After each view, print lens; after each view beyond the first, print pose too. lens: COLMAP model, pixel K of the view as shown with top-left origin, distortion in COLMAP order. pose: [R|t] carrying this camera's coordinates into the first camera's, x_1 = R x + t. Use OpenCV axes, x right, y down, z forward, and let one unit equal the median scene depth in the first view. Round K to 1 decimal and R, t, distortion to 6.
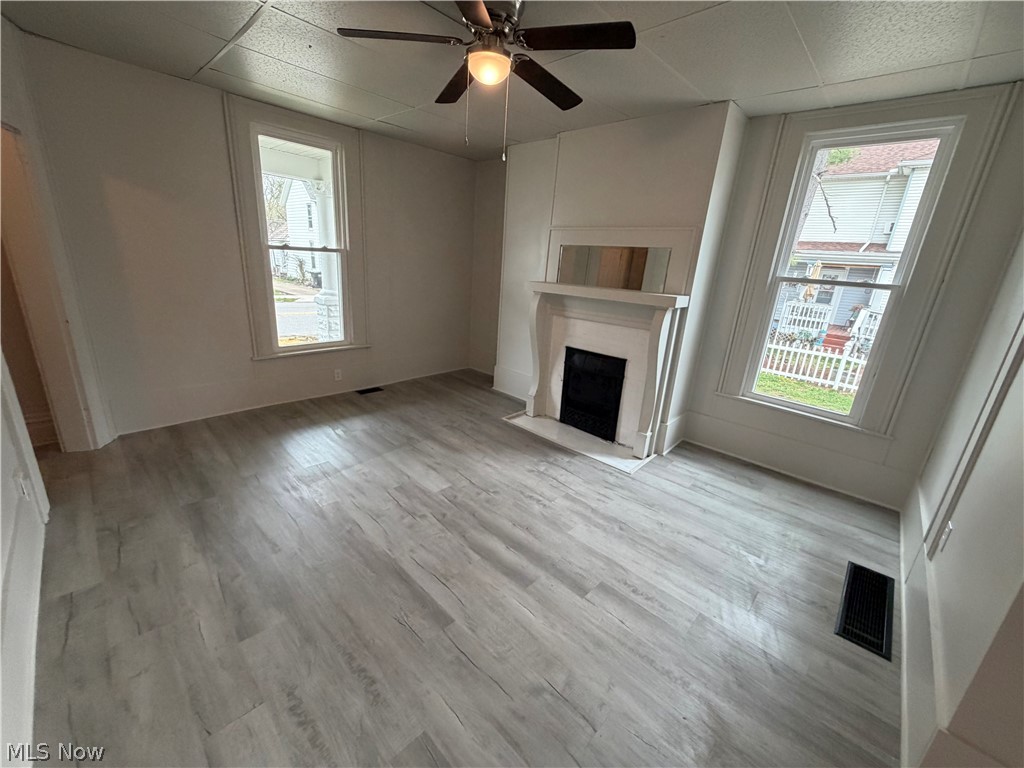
lens RADIAL K [[407.4, 0, 507.4], [0, 407.4, 384.1], [0, 0, 1]] dist [0.002125, -0.000680]
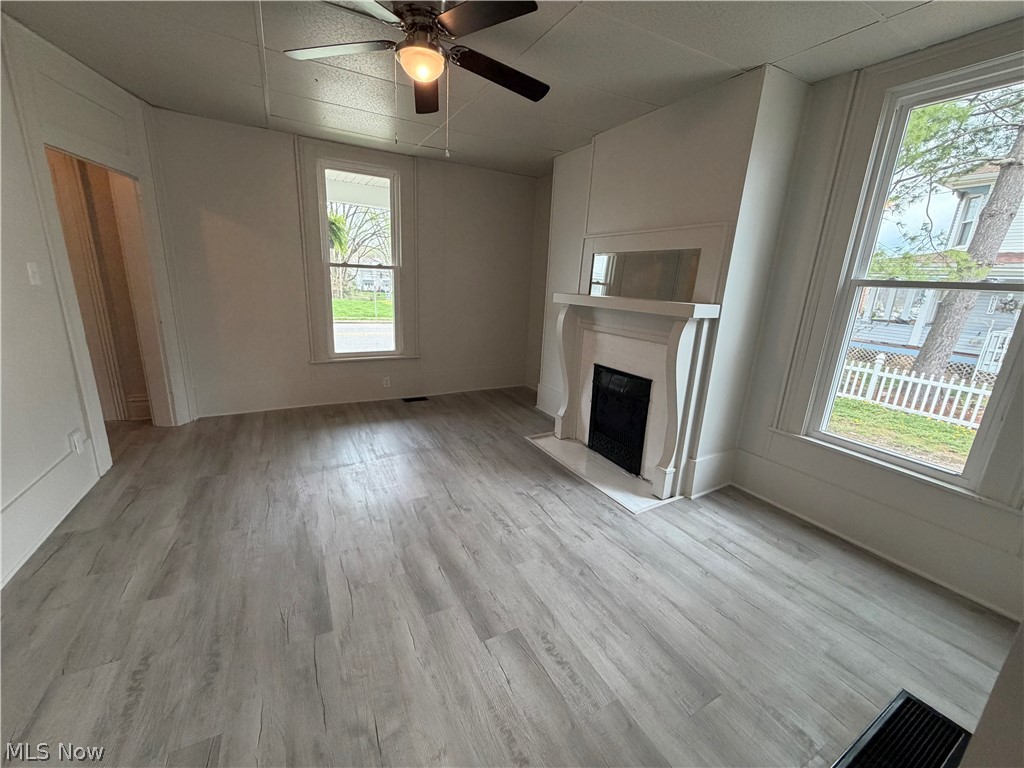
lens RADIAL K [[407.4, 0, 508.5], [0, 407.4, 384.0], [0, 0, 1]] dist [0.002125, -0.000680]
pose [[0.952010, 0.057837, -0.300552, 0.273154], [-0.076950, 0.995671, -0.052138, 0.016717], [0.296235, 0.072764, 0.952339, 0.097301]]
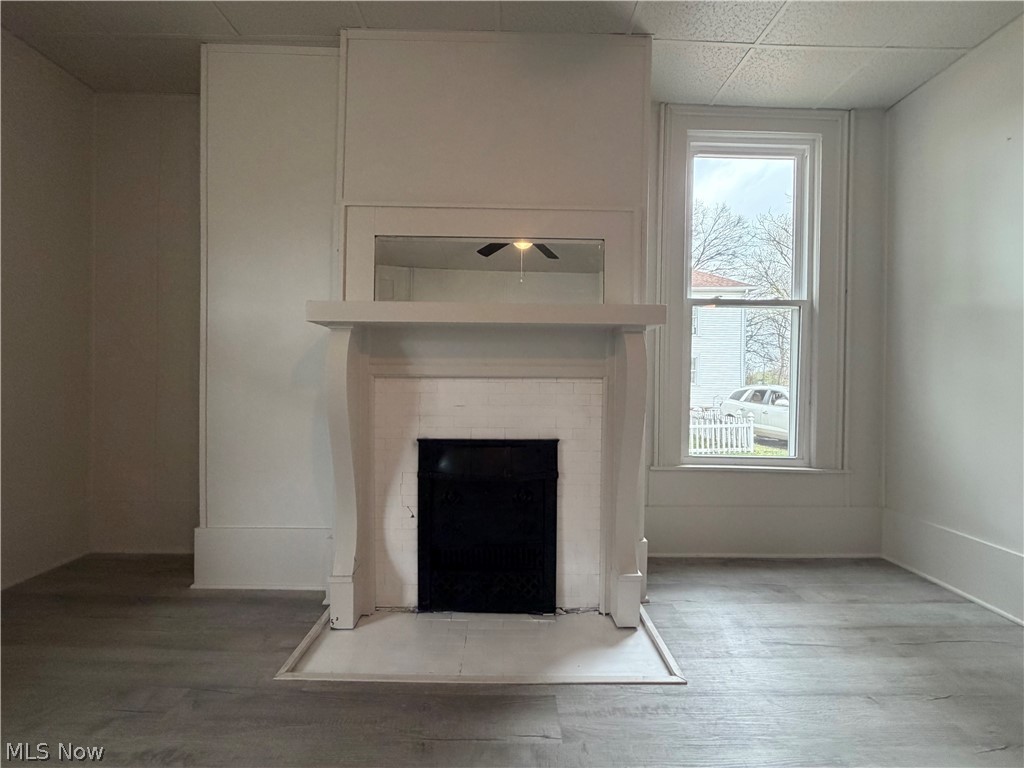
lens RADIAL K [[407.4, 0, 508.9], [0, 407.4, 381.4], [0, 0, 1]] dist [0.002125, -0.000680]
pose [[0.714043, -0.055847, 0.697871, -0.118814], [0.238544, 0.956574, -0.167523, -0.060770], [-0.658209, 0.286091, 0.696356, 0.677786]]
